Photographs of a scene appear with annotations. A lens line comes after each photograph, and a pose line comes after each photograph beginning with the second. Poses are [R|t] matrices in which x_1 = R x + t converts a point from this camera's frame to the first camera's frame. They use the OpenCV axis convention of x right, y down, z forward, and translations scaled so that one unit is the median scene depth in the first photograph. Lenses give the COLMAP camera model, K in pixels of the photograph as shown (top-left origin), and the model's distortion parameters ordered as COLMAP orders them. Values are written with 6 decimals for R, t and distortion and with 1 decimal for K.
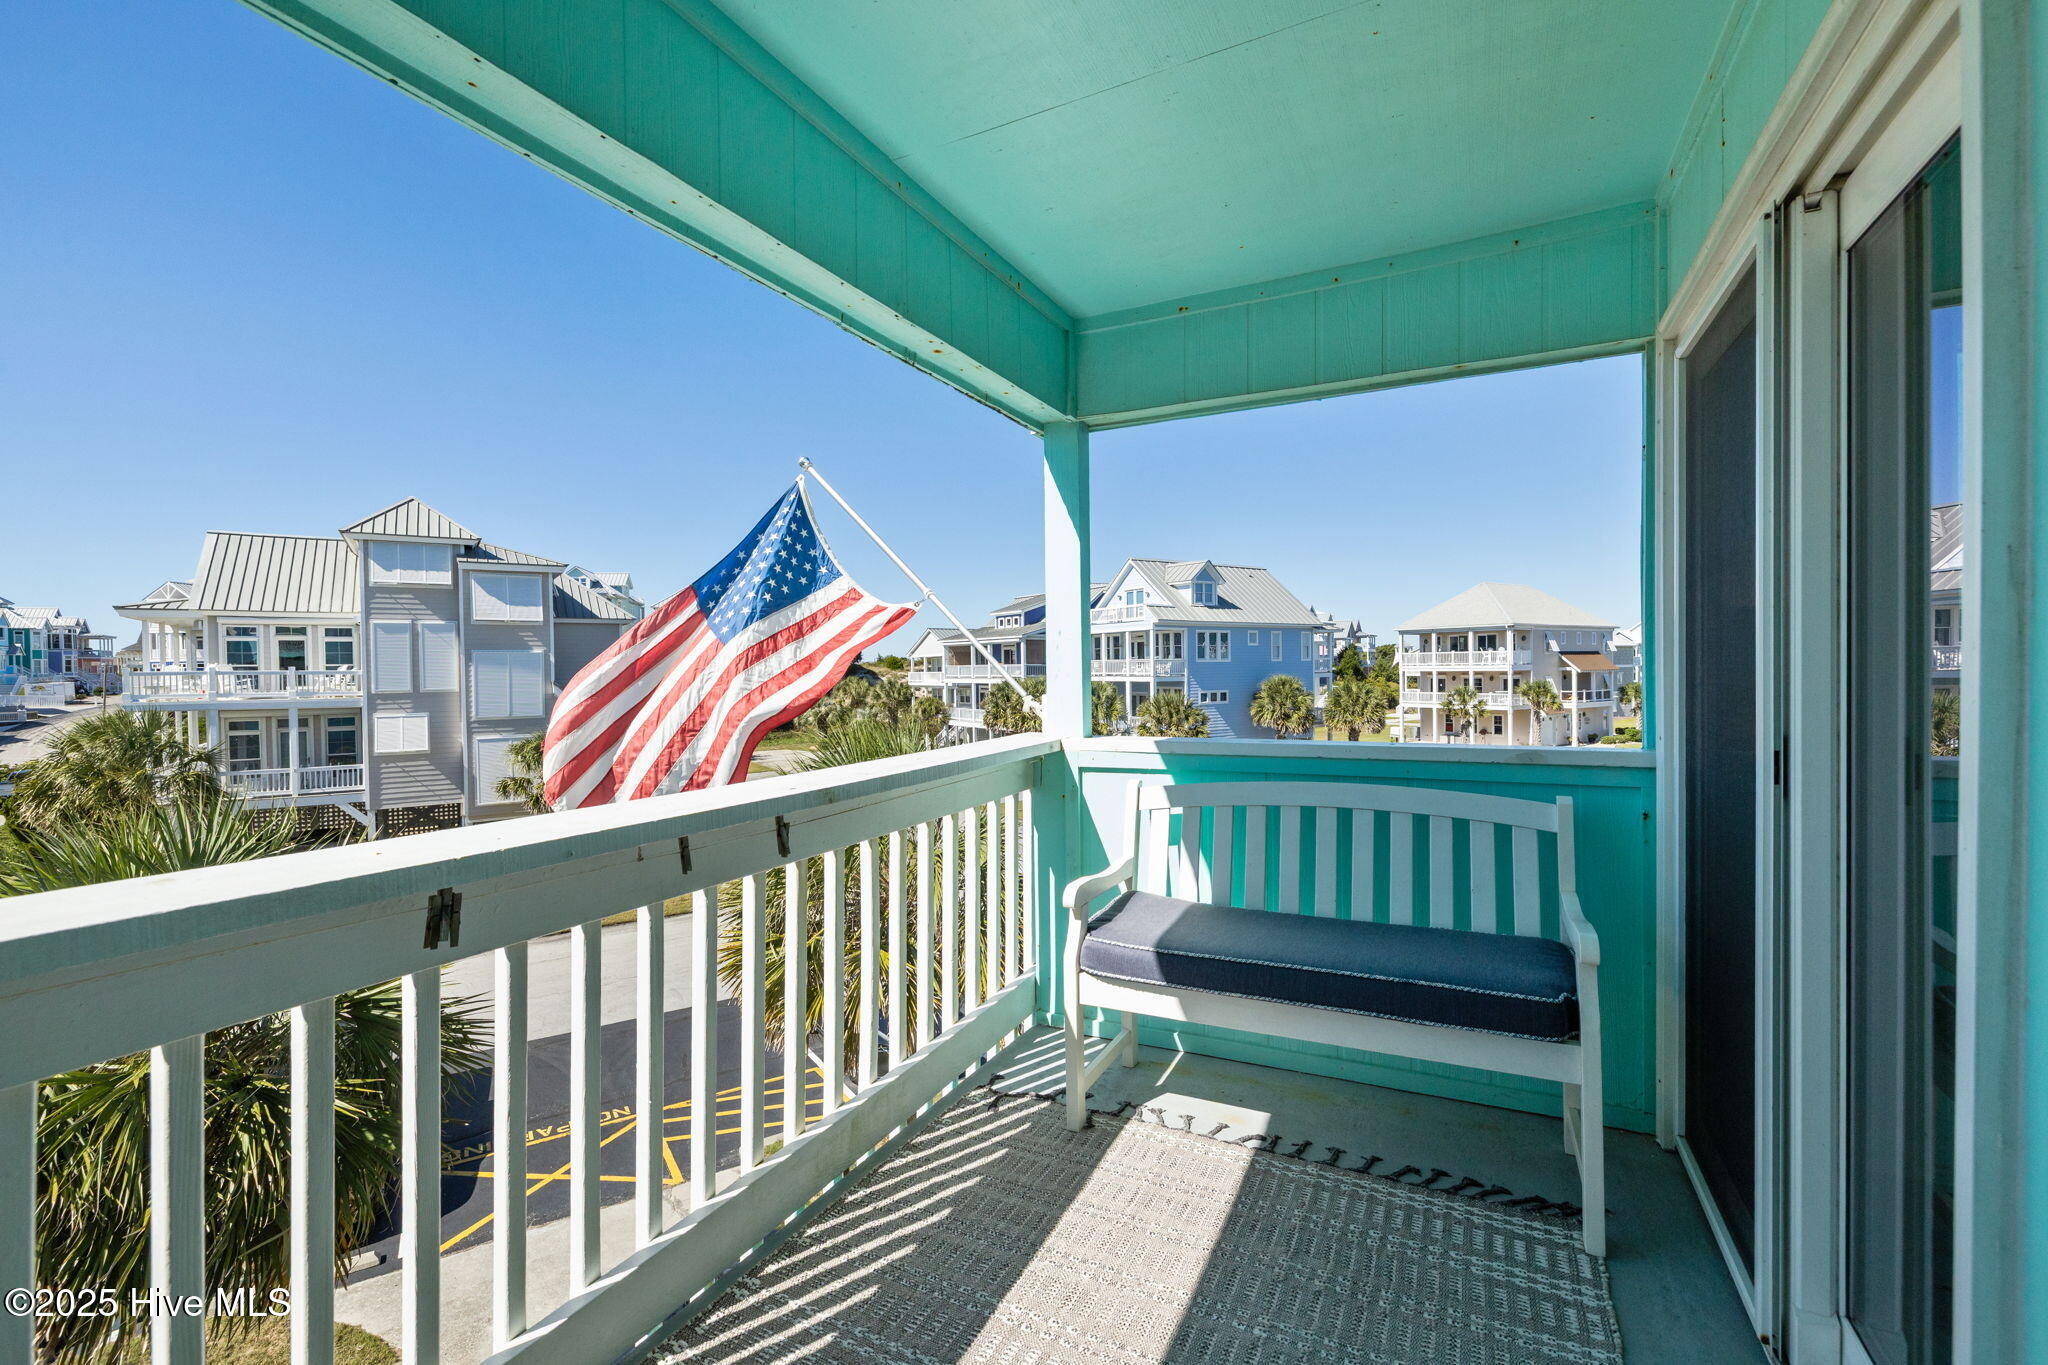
lens RADIAL K [[913.3, 0, 1021.2], [0, 913.3, 686.1], [0, 0, 1]] dist [0.000061, 0.001162]
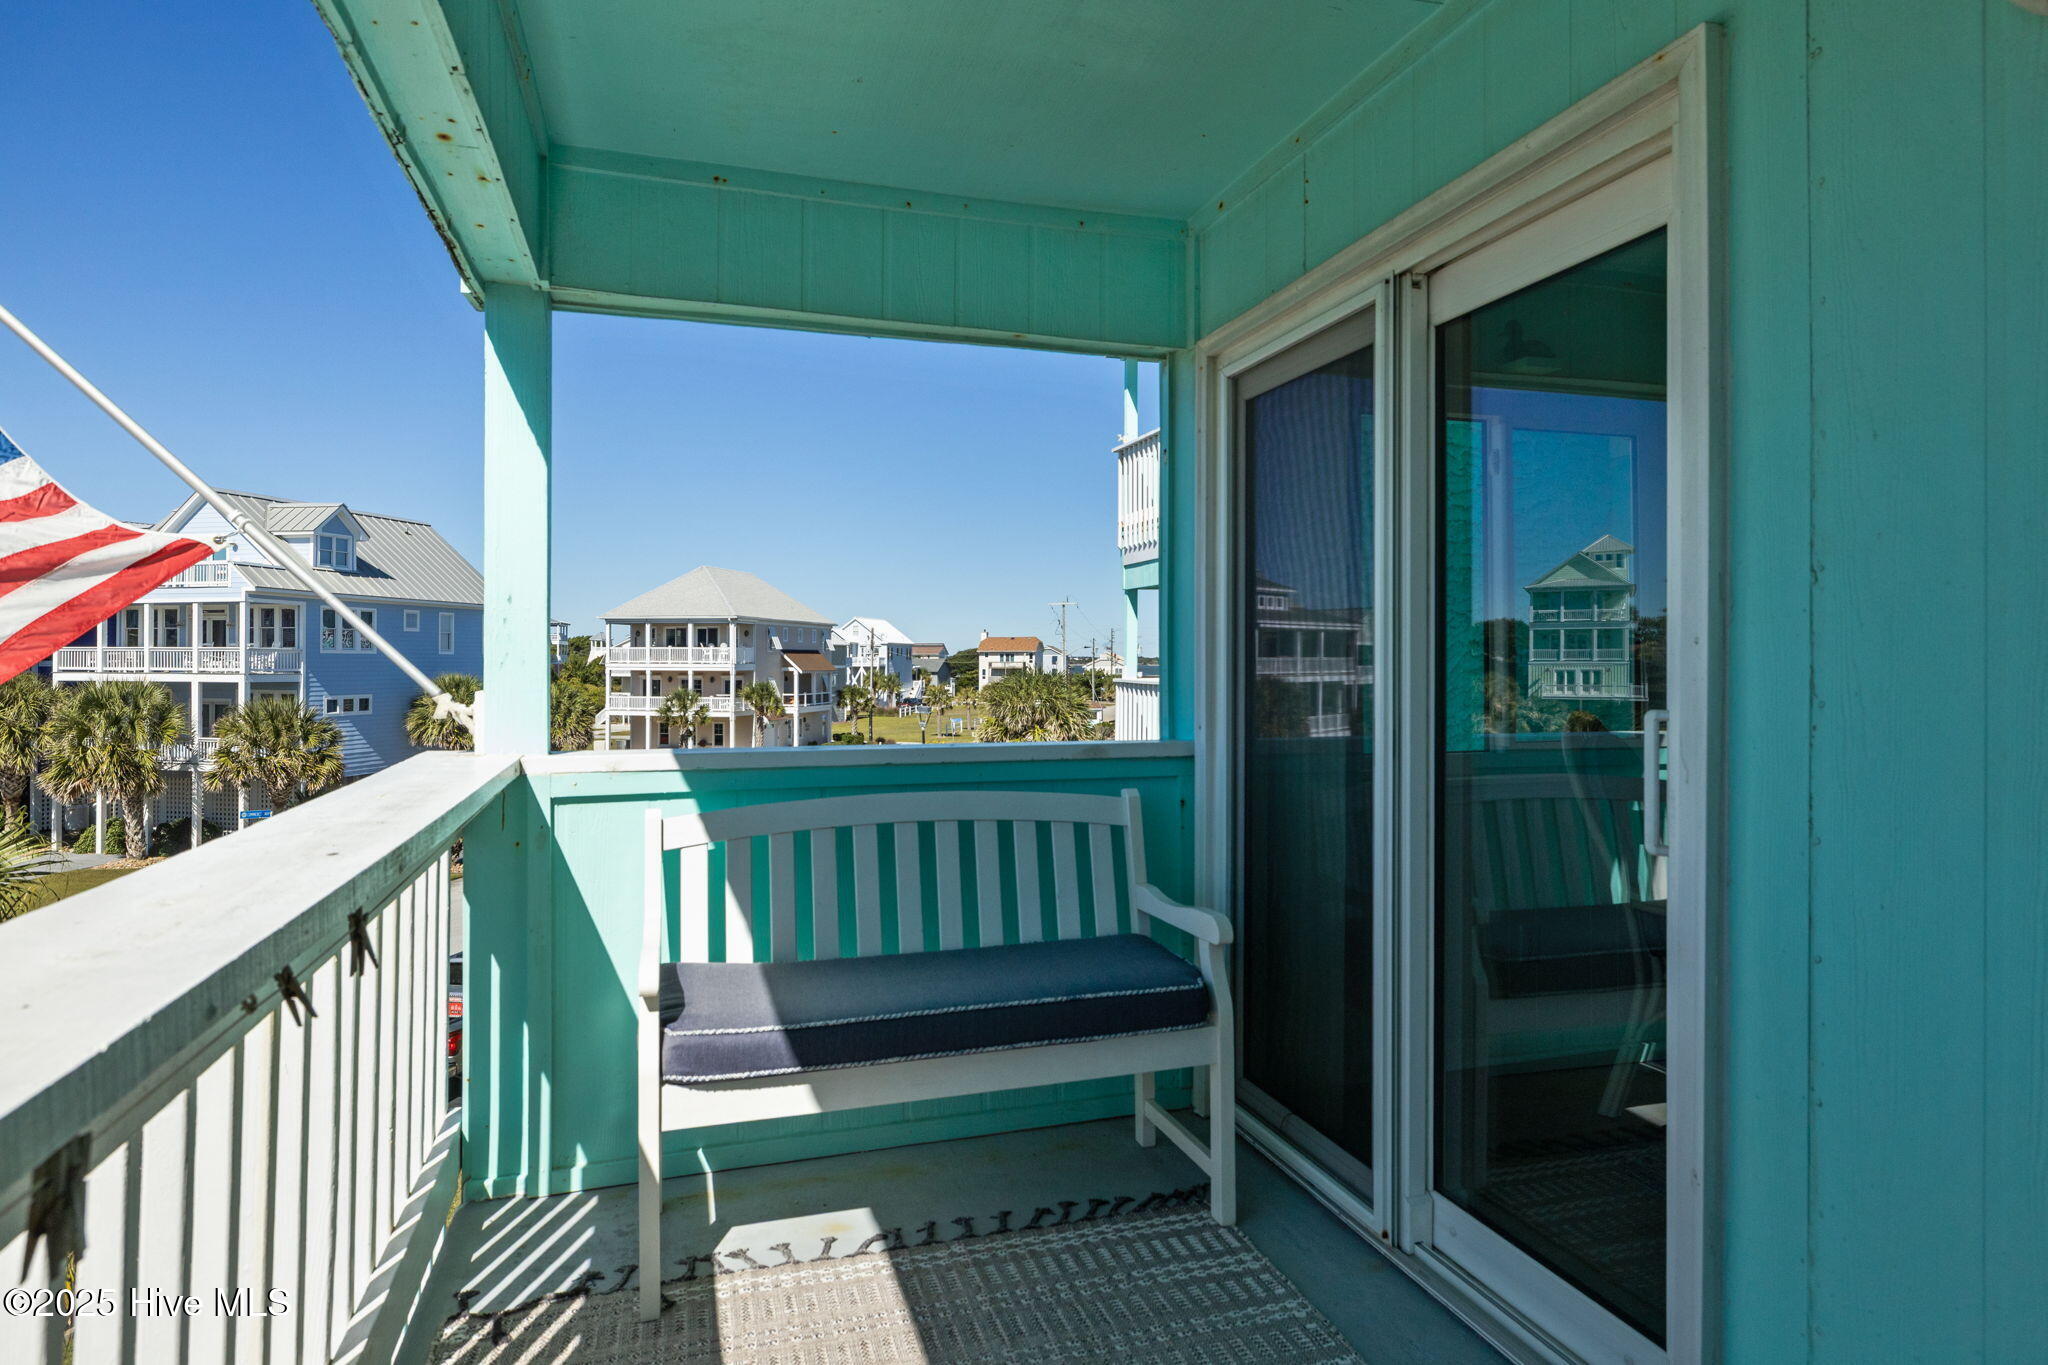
lens RADIAL K [[1177.8, 0, 1021.9], [0, 1177.8, 665.6], [0, 0, 1]] dist [0.003475, -0.001835]
pose [[0.707012, 0.012486, 0.707091, -0.268335], [0.002602, 0.999791, -0.020256, 0.007662], [-0.707197, 0.016161, 0.706832, 0.114412]]
